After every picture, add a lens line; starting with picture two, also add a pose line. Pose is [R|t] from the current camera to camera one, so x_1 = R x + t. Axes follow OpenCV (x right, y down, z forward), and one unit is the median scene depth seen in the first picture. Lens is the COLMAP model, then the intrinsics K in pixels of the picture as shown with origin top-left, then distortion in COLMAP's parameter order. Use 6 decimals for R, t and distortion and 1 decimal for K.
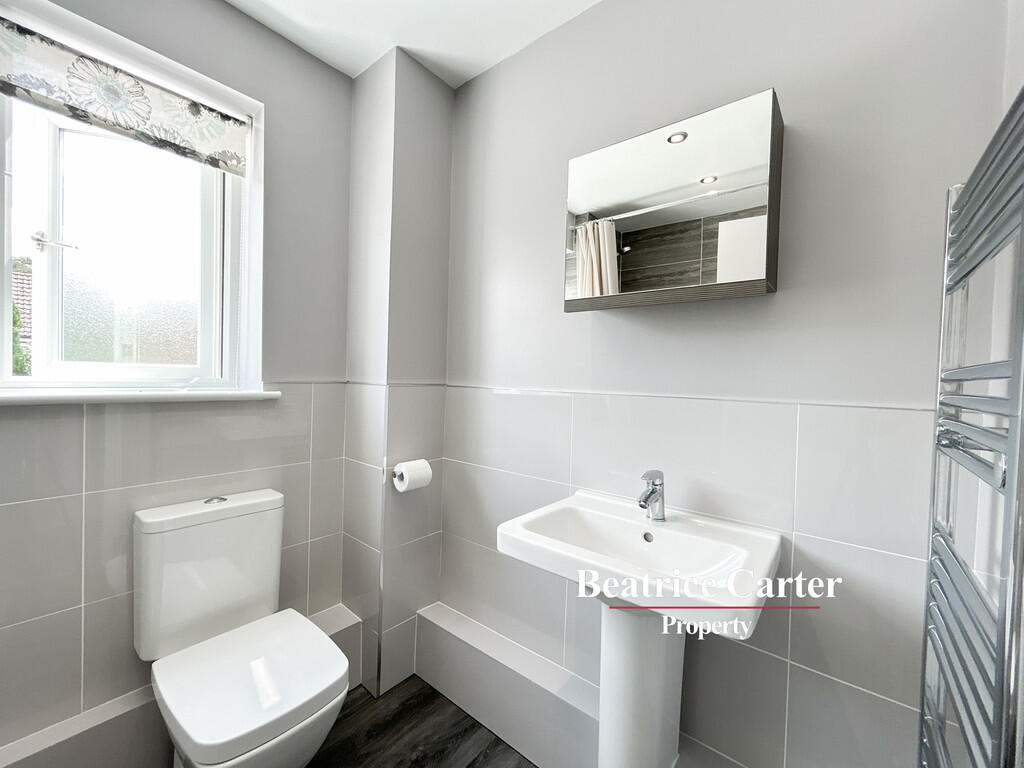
lens RADIAL K [[414.2, 0, 512.7], [0, 414.2, 383.9], [0, 0, 1]] dist [0.001190, 0.000260]
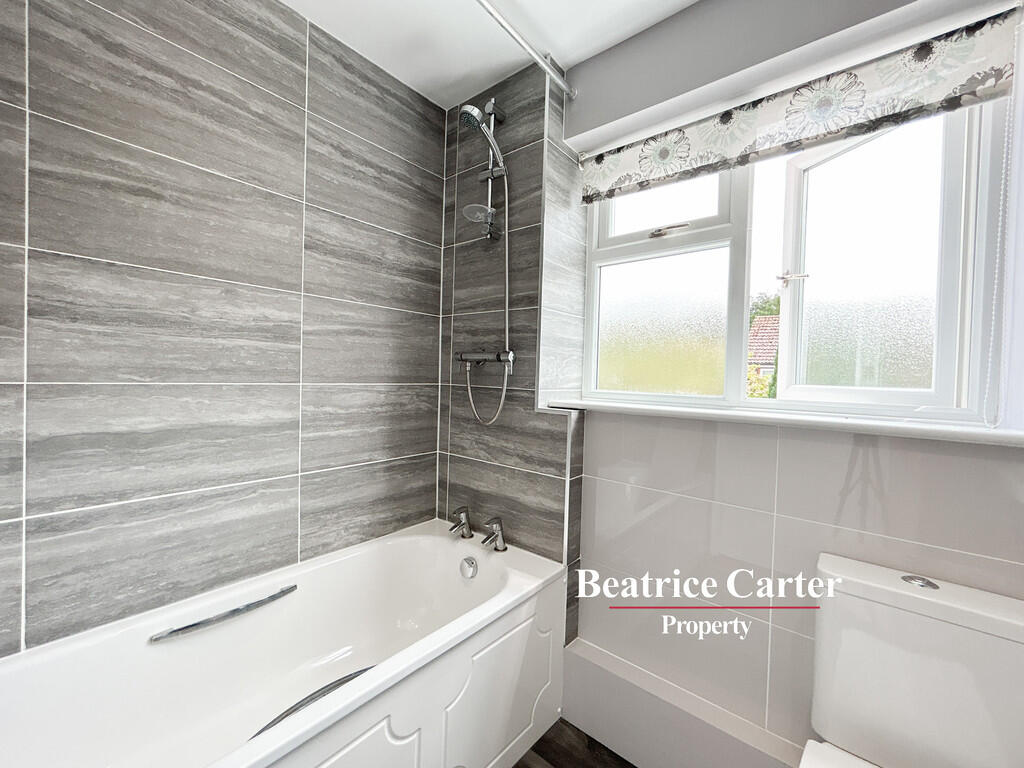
lens RADIAL K [[414.2, 0, 513.9], [0, 414.2, 381.6], [0, 0, 1]] dist [0.001190, 0.000260]
pose [[-0.008226, -0.016387, -0.999832, -0.008999], [-0.056805, 0.998259, -0.015894, -0.004313], [0.998351, 0.056665, -0.009142, 0.295342]]
